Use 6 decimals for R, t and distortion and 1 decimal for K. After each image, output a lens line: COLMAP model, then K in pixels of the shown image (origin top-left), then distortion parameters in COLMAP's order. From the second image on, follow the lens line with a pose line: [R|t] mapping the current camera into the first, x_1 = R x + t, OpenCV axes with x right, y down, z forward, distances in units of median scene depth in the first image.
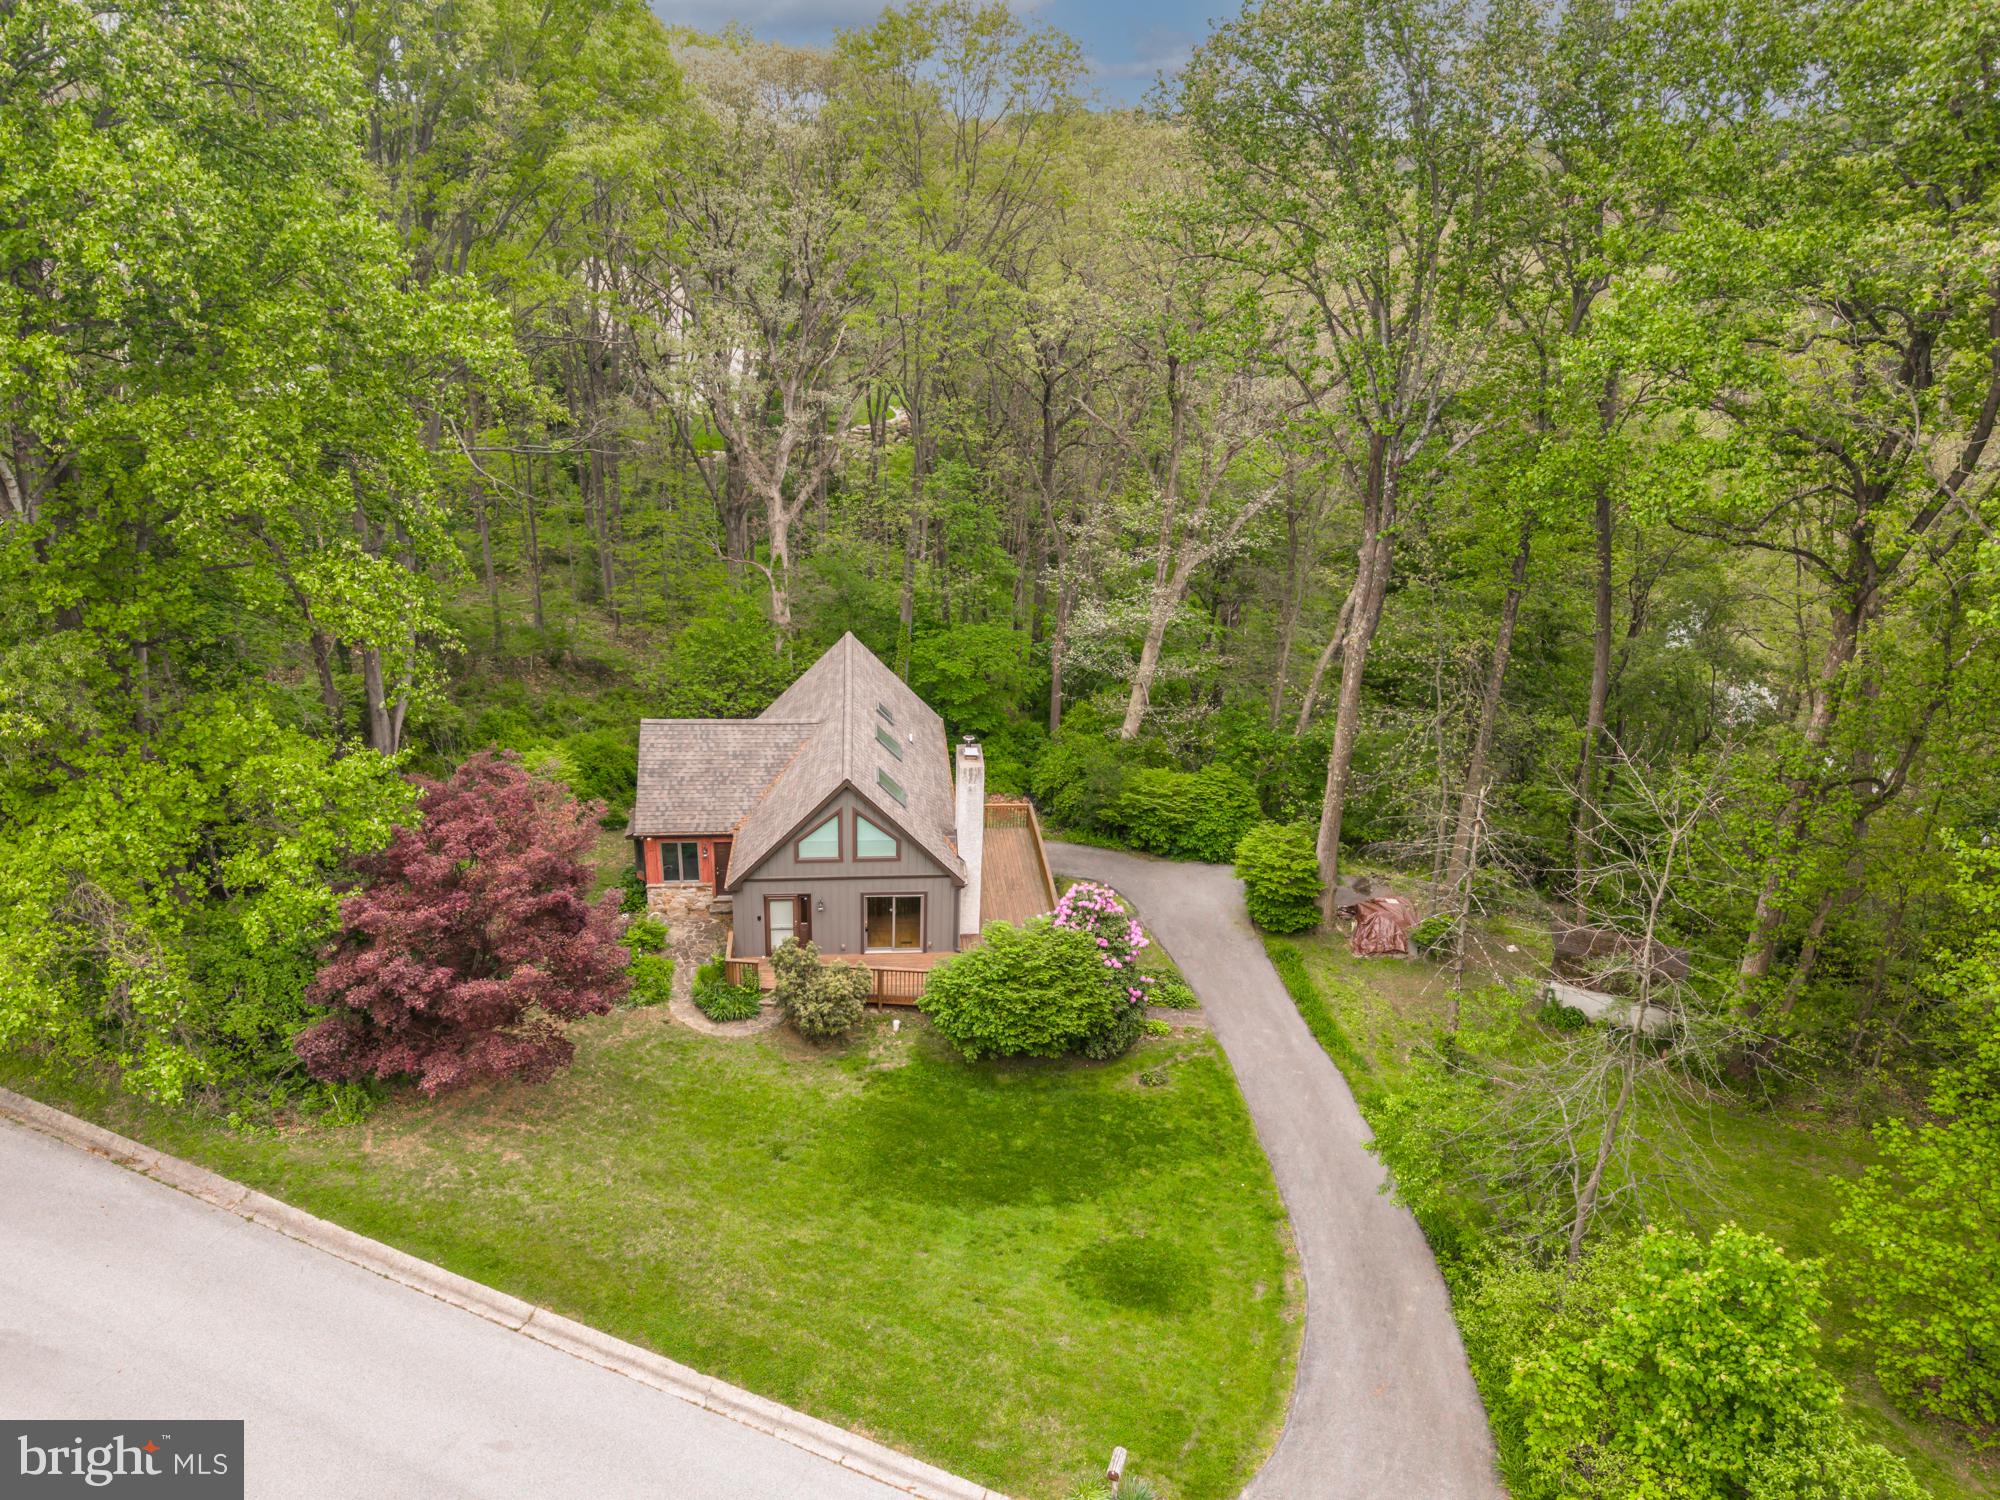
lens RADIAL K [[1424.3, 0, 1000.0], [0, 1424.3, 750.0], [0, 0, 1]] dist [0.004772, -0.092802]
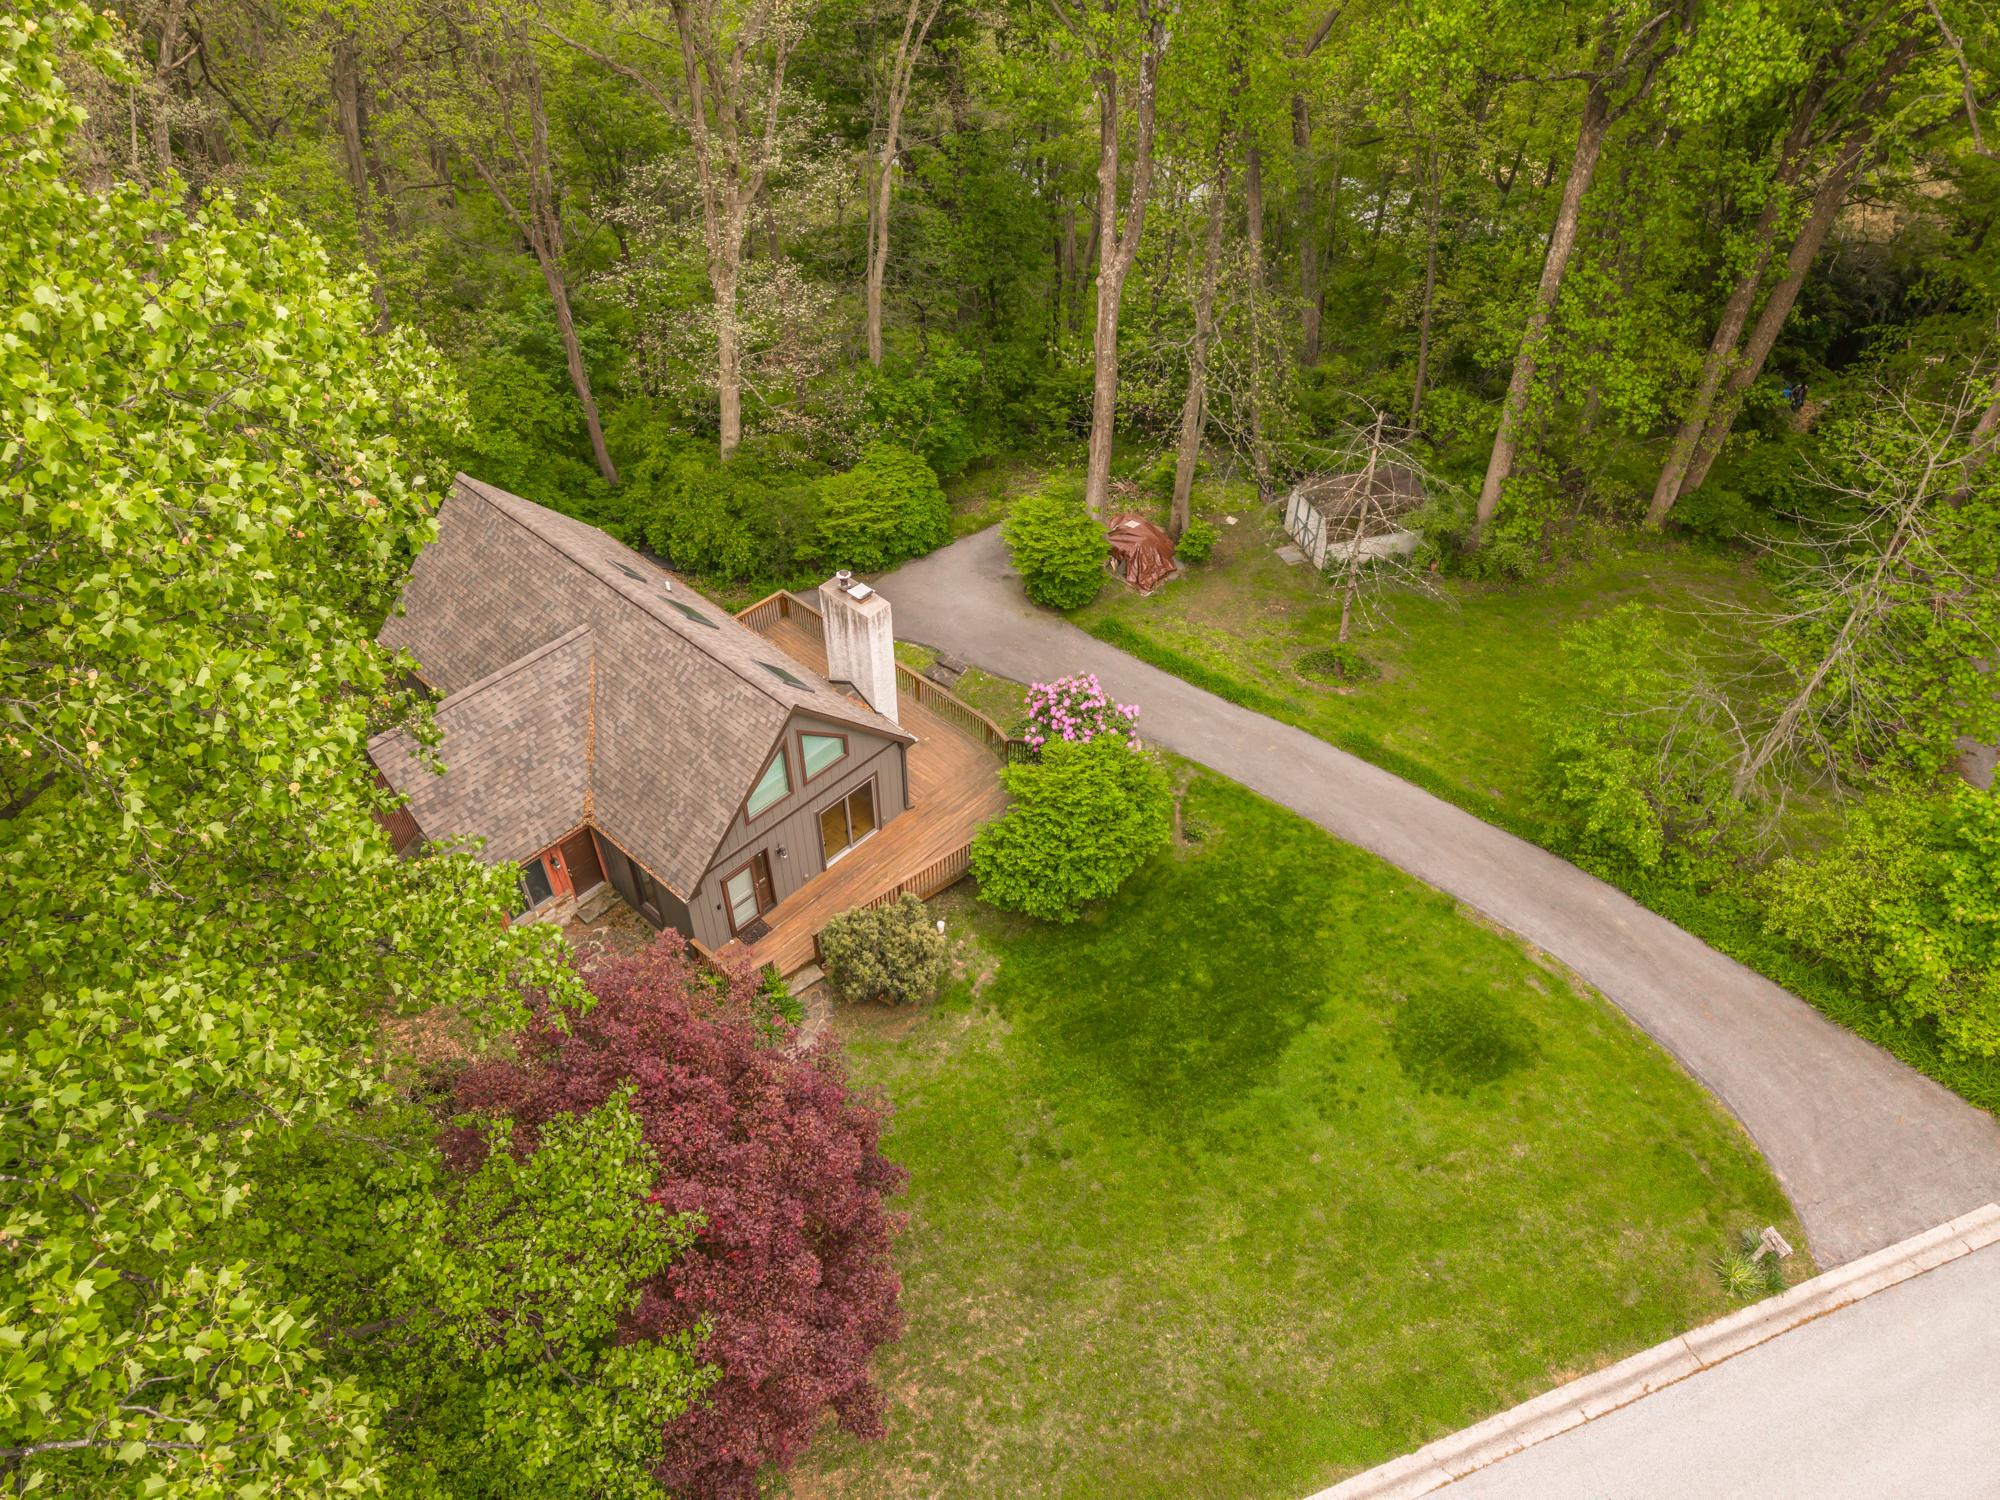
lens RADIAL K [[1382.5, 0, 1000.0], [0, 1382.5, 750.0], [0, 0, 1]] dist [0.073704, -0.086910]
pose [[0.740051, -0.487172, 0.463668, -0.368889], [0.284888, 0.851584, 0.440049, -0.245350], [-0.609232, -0.193566, 0.769005, 0.350987]]
